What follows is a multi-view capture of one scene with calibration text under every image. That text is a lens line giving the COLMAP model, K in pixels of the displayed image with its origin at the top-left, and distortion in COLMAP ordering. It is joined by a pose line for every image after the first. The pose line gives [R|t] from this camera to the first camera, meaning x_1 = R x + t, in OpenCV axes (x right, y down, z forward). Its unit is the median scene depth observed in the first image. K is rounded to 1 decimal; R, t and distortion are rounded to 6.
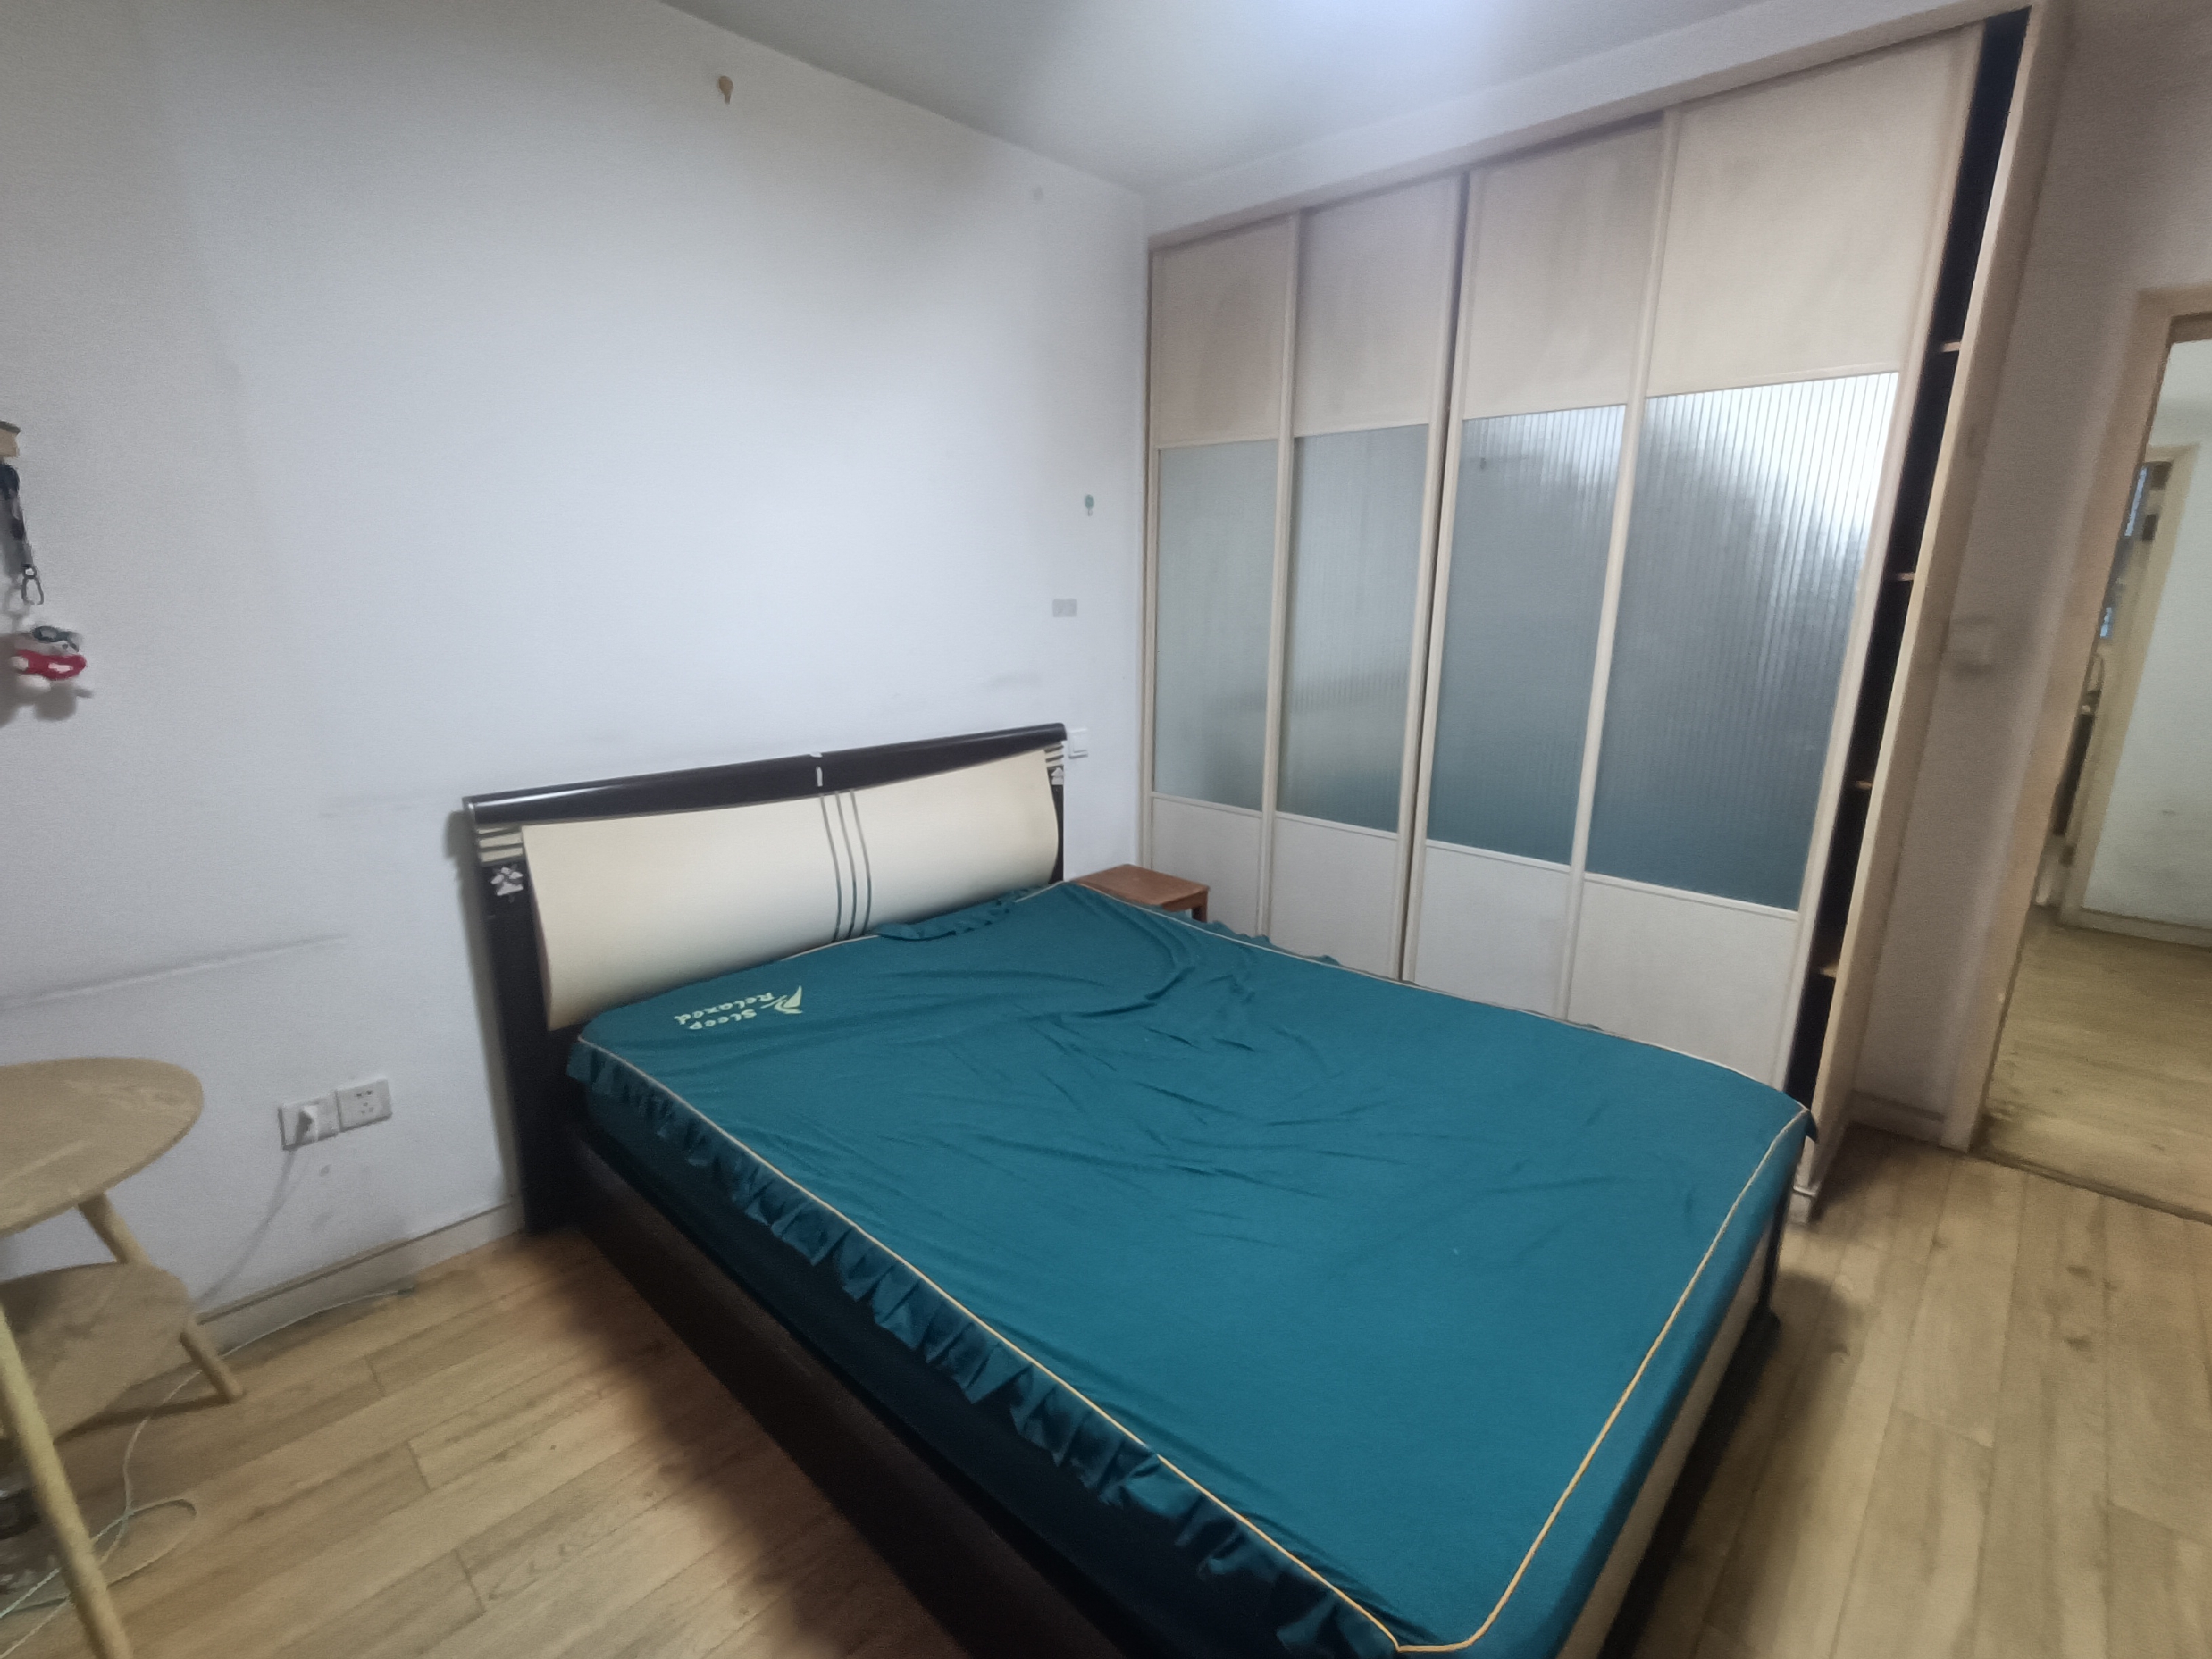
lens RADIAL K [[1009.7, 0, 1106.0], [0, 1009.7, 829.5], [0, 0, 1]] dist [0.000907, 0.000080]
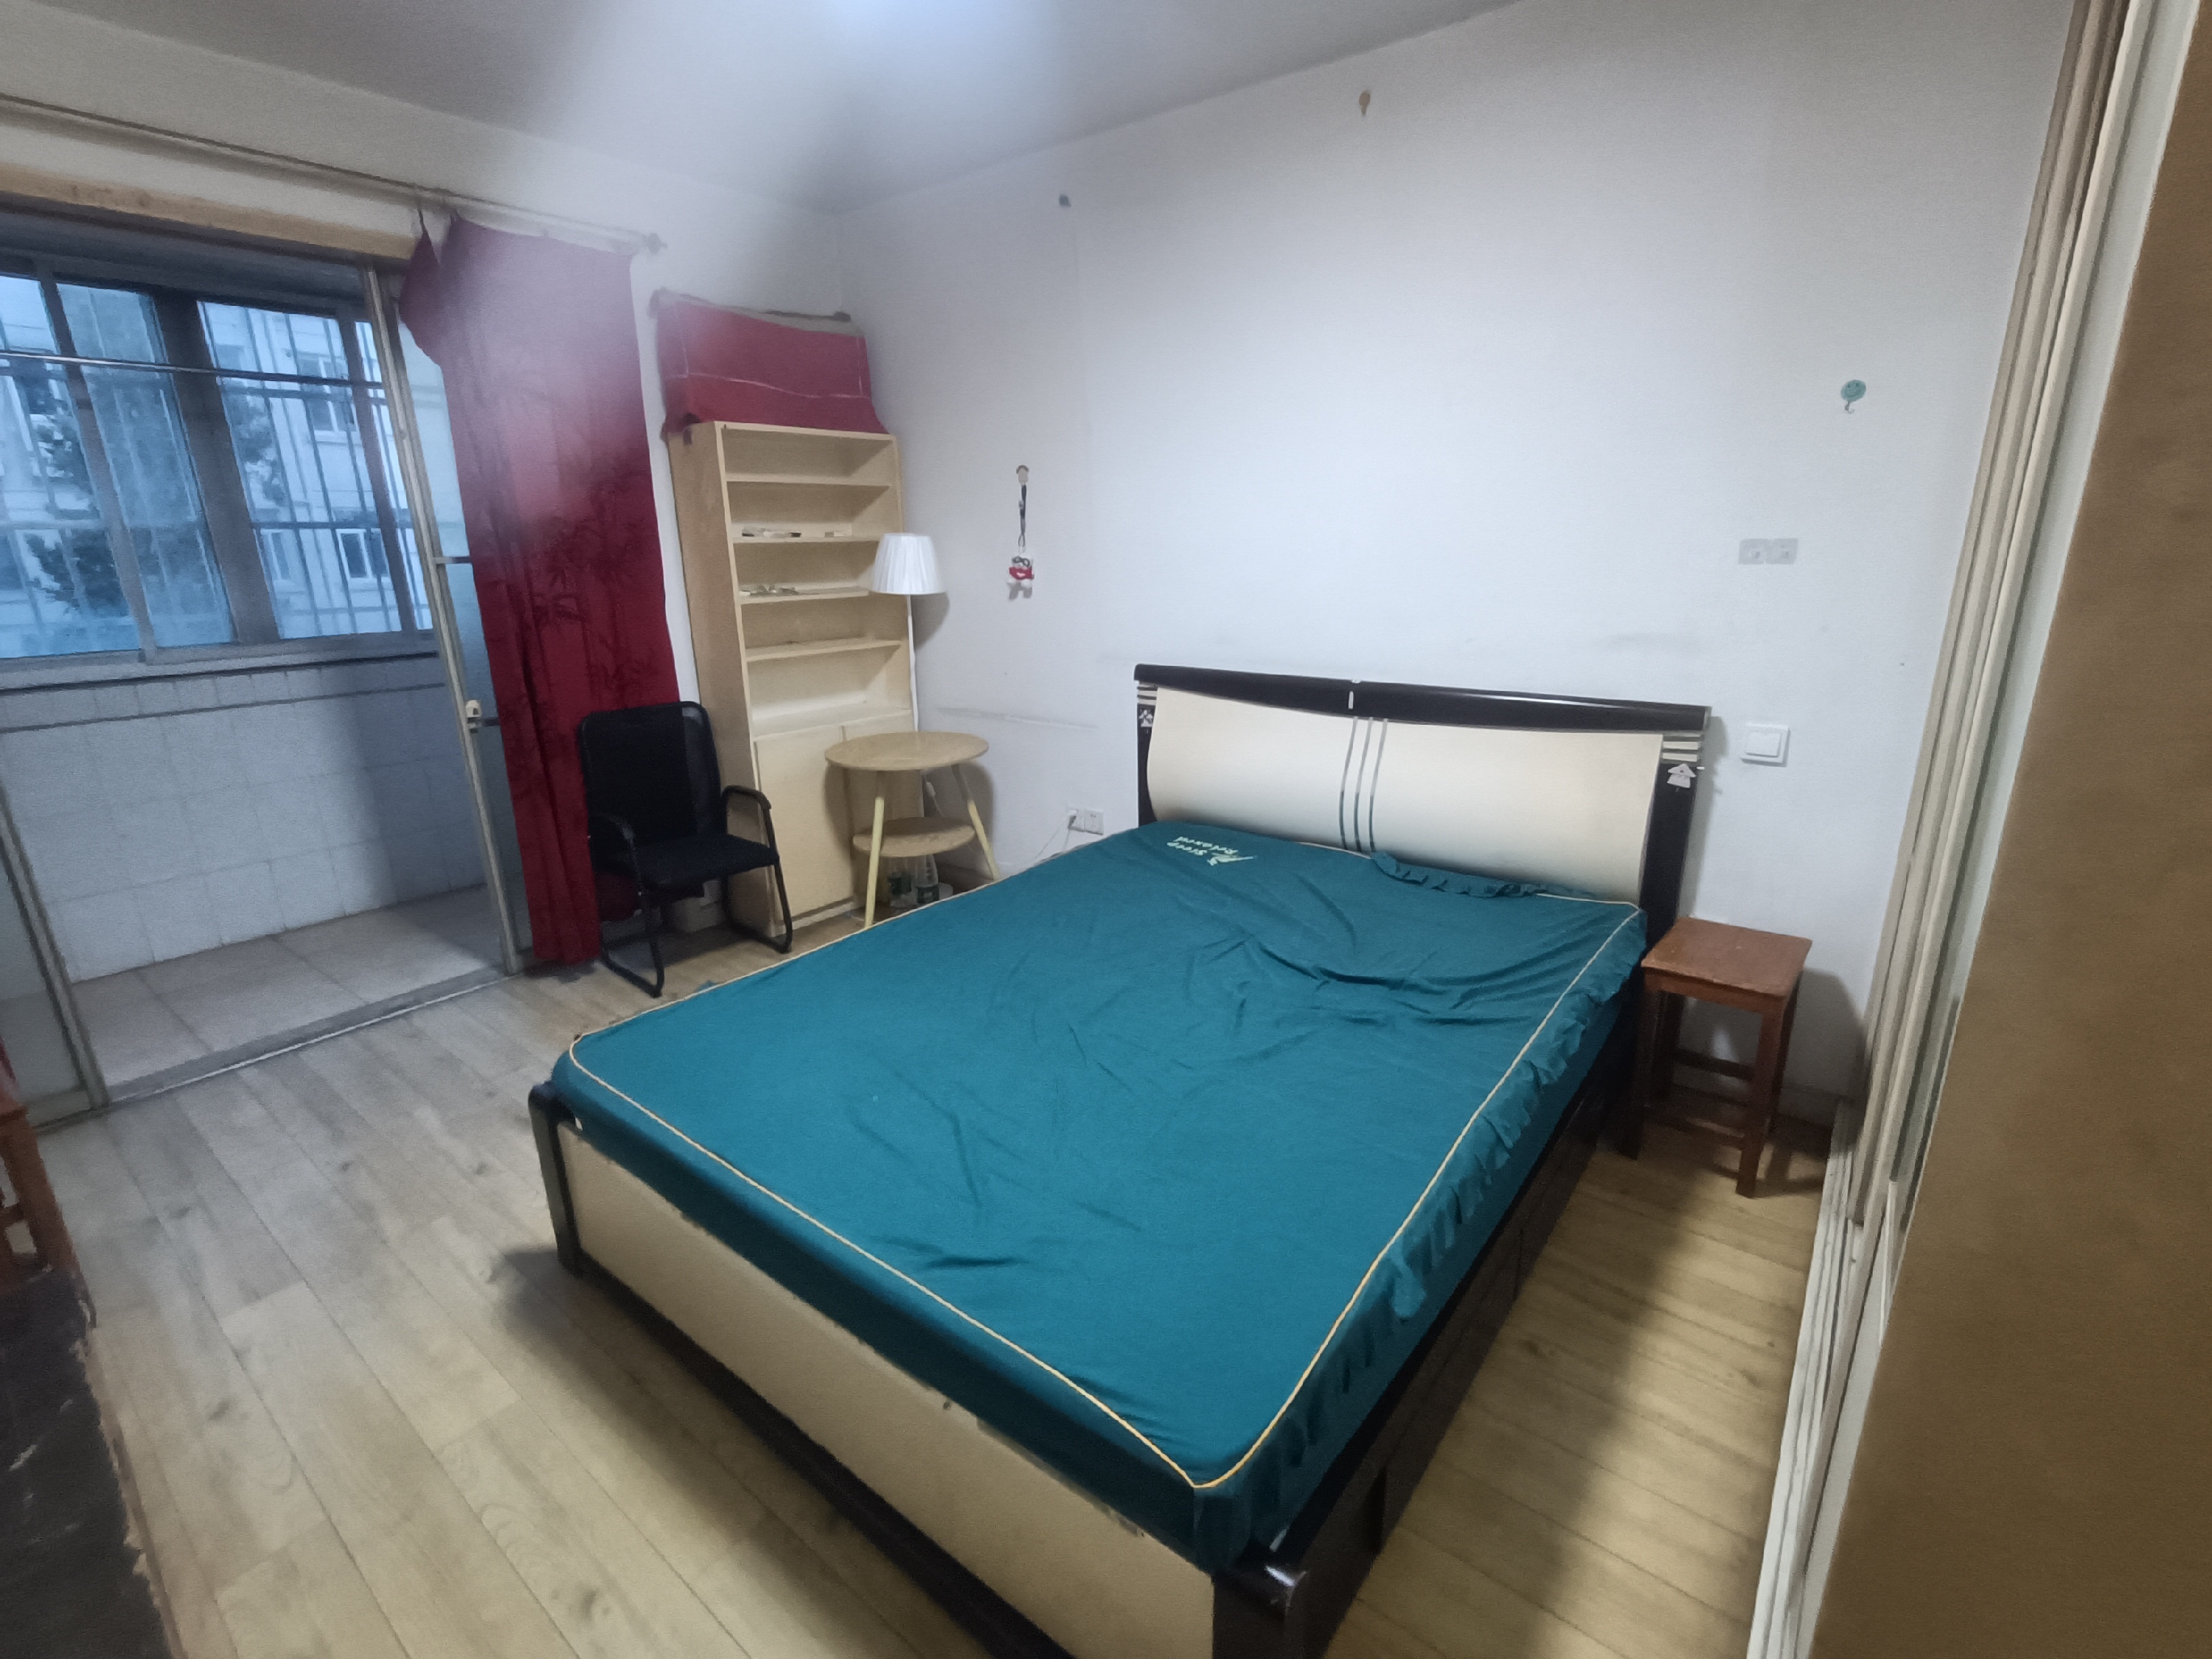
lens RADIAL K [[1009.7, 0, 1106.0], [0, 1009.7, 829.5], [0, 0, 1]] dist [0.000907, 0.000080]
pose [[0.094780, 0.267552, -0.958871, 0.815890], [-0.217789, 0.945446, 0.242279, -0.129874], [0.971383, 0.185869, 0.147879, 0.592137]]
